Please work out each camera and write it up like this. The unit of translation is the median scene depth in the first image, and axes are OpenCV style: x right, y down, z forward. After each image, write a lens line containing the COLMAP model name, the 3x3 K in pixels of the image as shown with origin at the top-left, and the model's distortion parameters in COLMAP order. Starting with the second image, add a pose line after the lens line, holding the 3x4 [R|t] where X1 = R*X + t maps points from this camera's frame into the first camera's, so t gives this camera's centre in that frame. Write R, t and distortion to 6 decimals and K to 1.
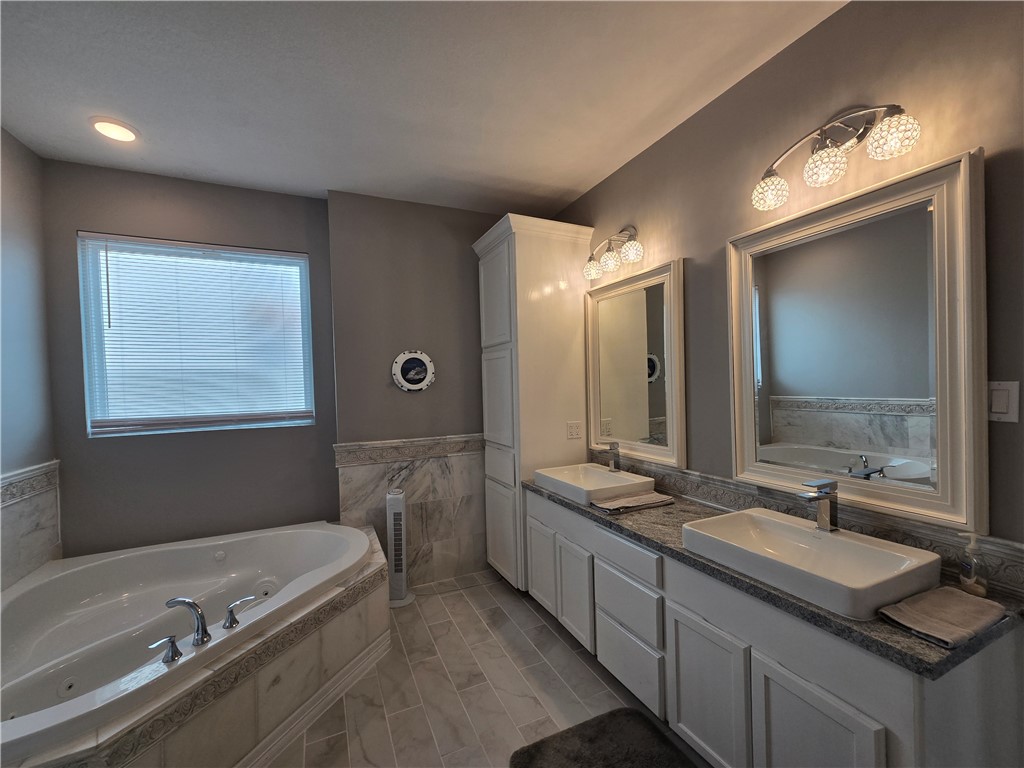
lens RADIAL K [[418.1, 0, 510.7], [0, 418.1, 387.7], [0, 0, 1]] dist [-0.002570, -0.000086]
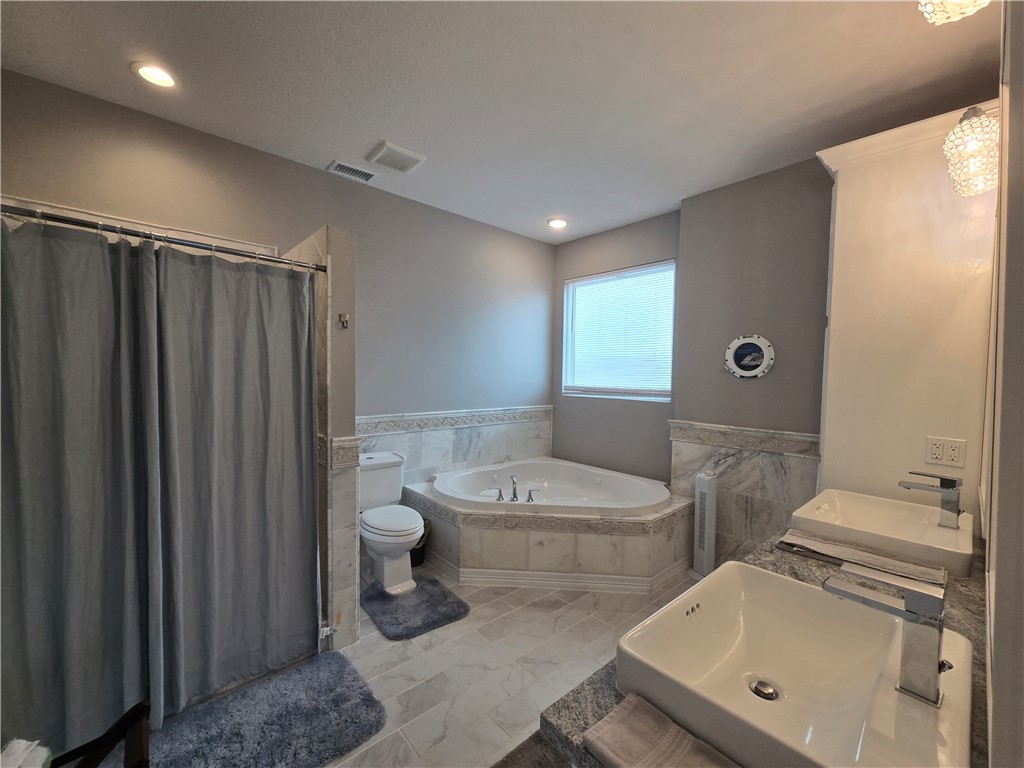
lens RADIAL K [[418.1, 0, 512.5], [0, 418.1, 384.5], [0, 0, 1]] dist [-0.002570, -0.000086]
pose [[0.292762, 0.055832, -0.954554, 0.541809], [-0.034371, 0.998263, 0.047847, -0.003853], [0.955567, 0.018801, 0.294173, 0.218820]]
